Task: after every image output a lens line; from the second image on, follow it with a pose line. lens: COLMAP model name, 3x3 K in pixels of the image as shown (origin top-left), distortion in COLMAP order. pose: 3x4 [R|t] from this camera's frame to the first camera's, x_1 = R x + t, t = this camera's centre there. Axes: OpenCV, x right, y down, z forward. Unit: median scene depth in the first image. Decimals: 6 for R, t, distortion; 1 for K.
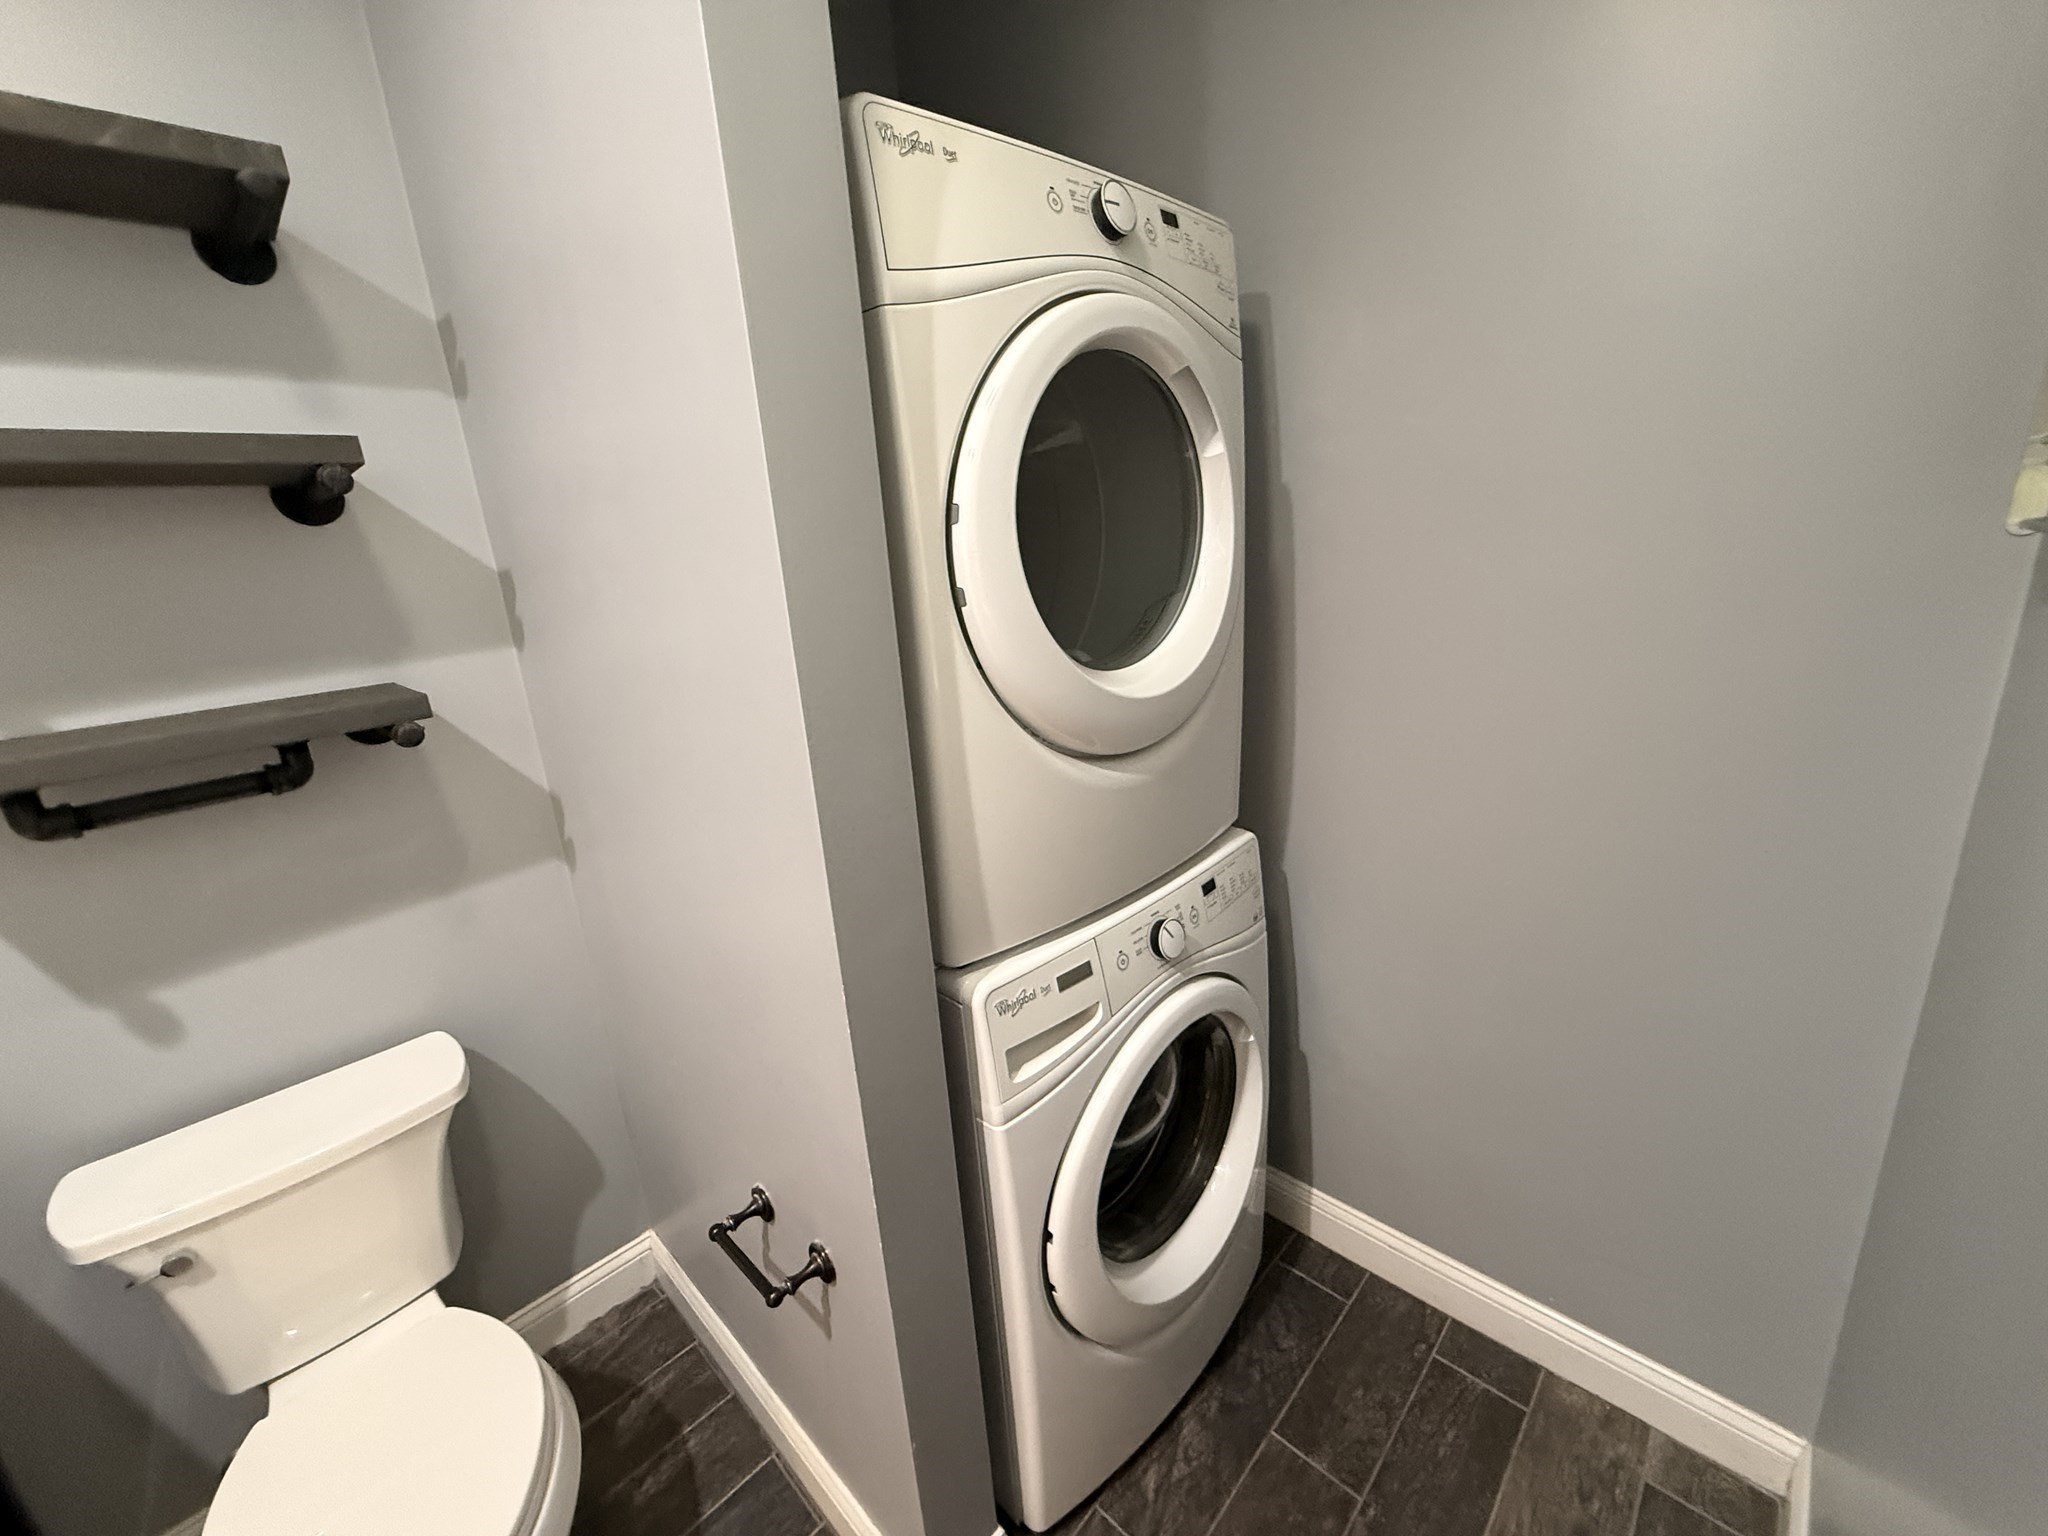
lens RADIAL K [[815.1, 0, 1020.6], [0, 815.1, 765.5], [0, 0, 1]] dist [-0.000426, -0.000091]
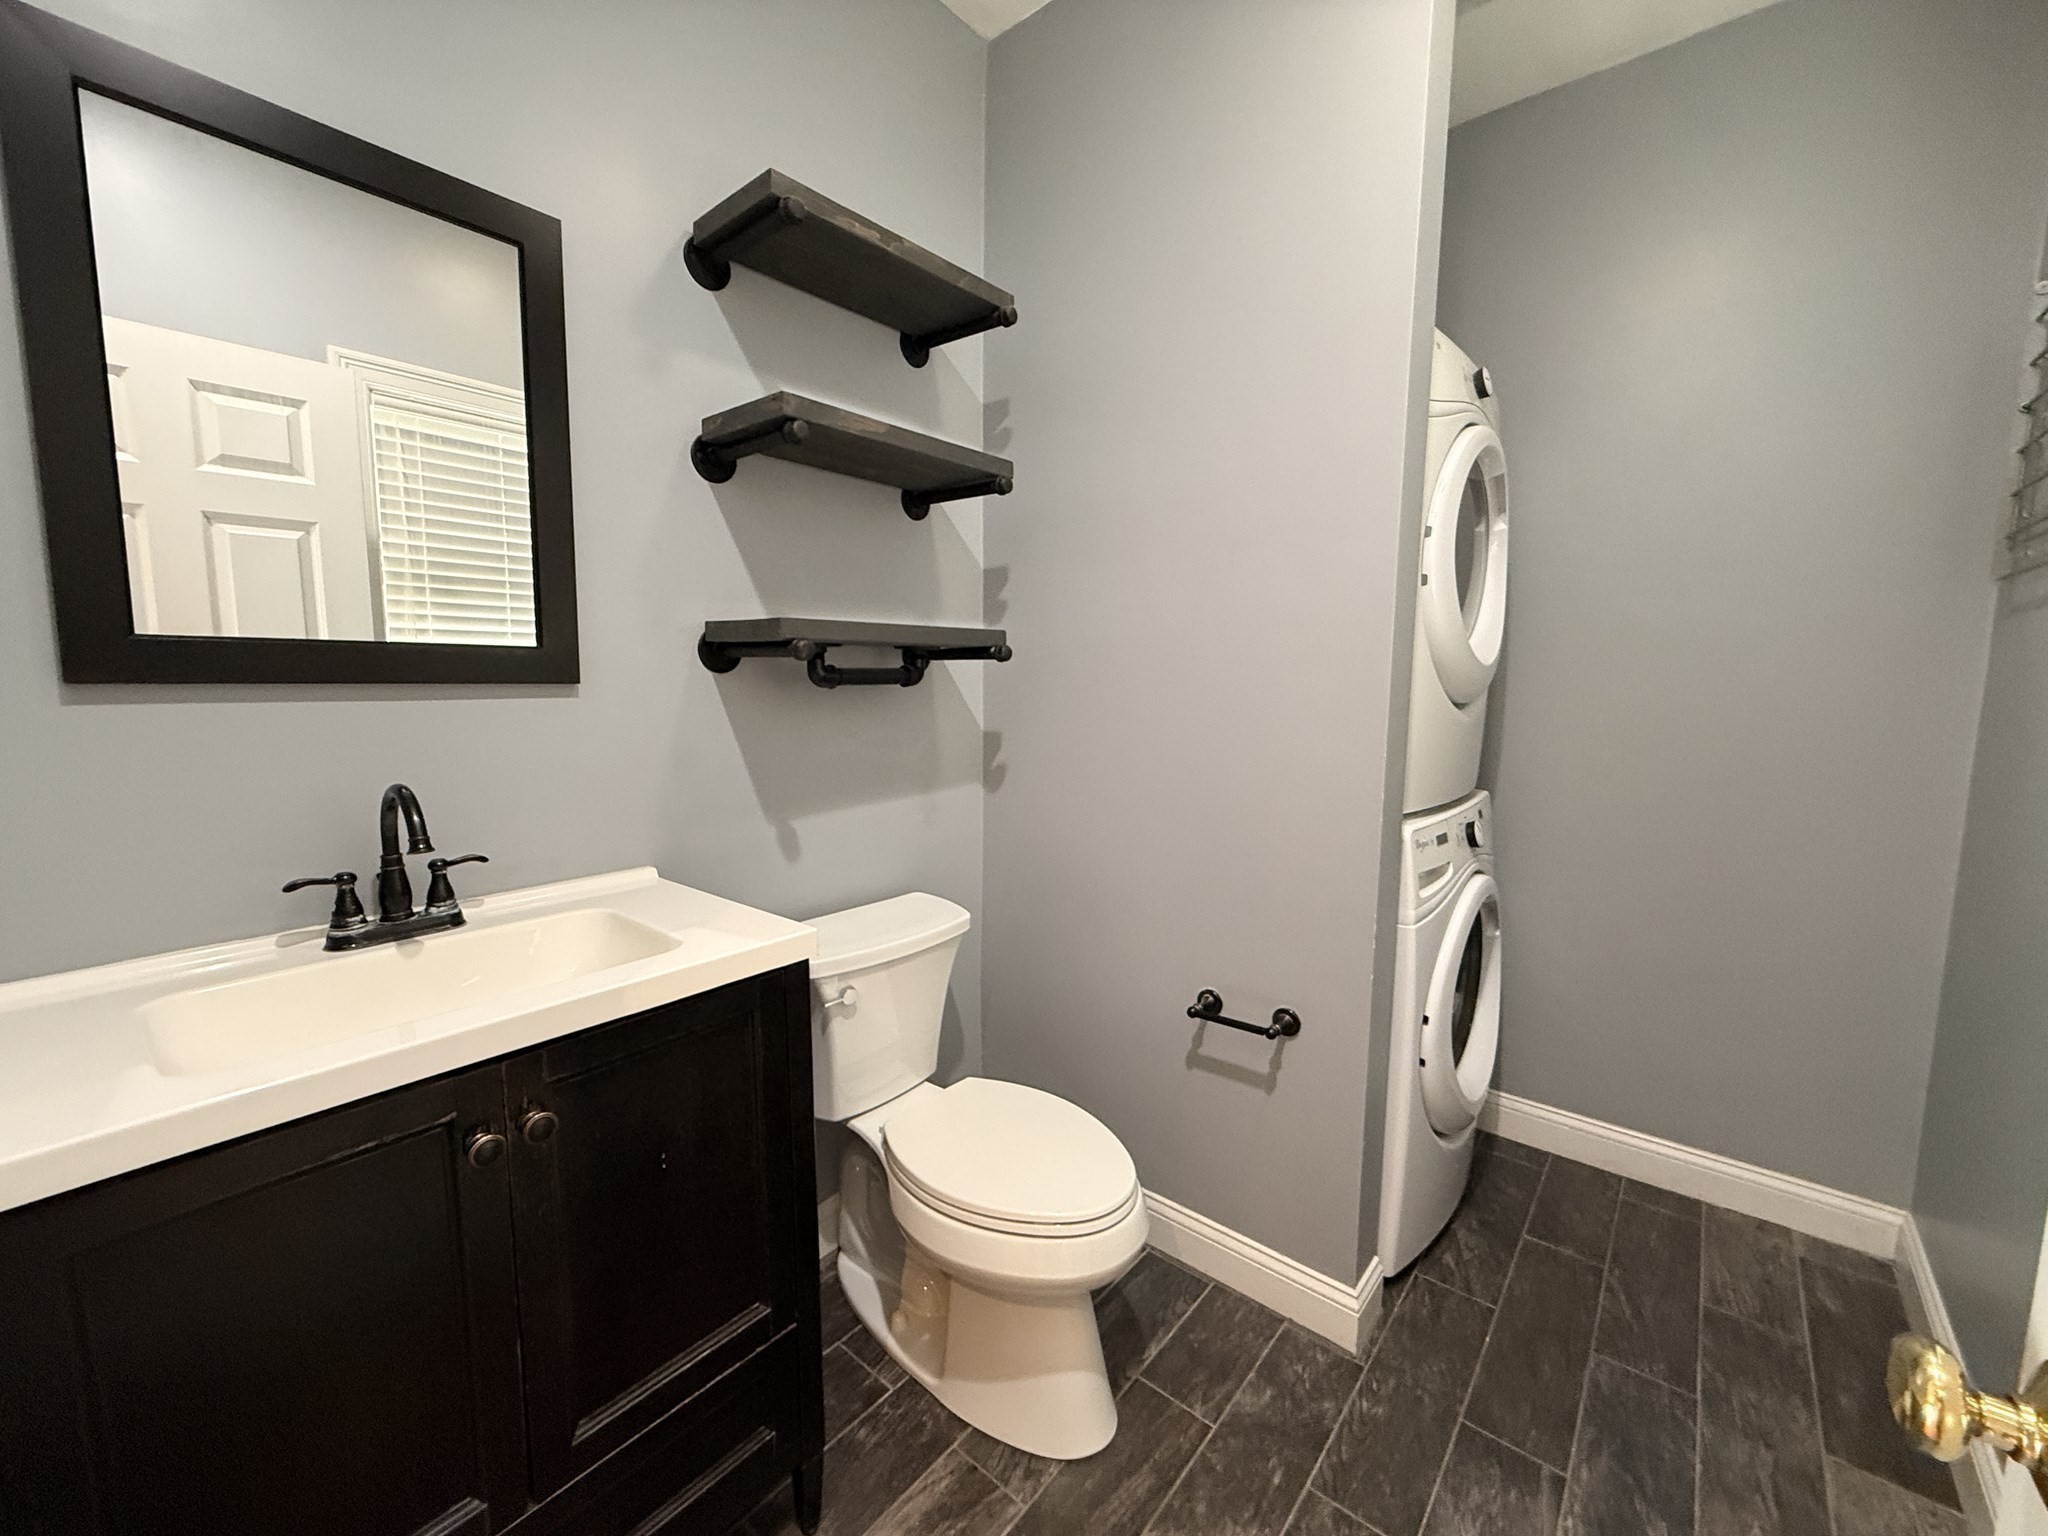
lens RADIAL K [[818.7, 0, 1019.4], [0, 818.7, 763.8], [0, 0, 1]] dist [-0.000646, -0.000351]
pose [[0.994528, 0.071650, 0.076031, -0.767998], [-0.058736, 0.985326, -0.160255, 0.374133], [-0.086398, 0.154913, 0.984143, -0.414066]]
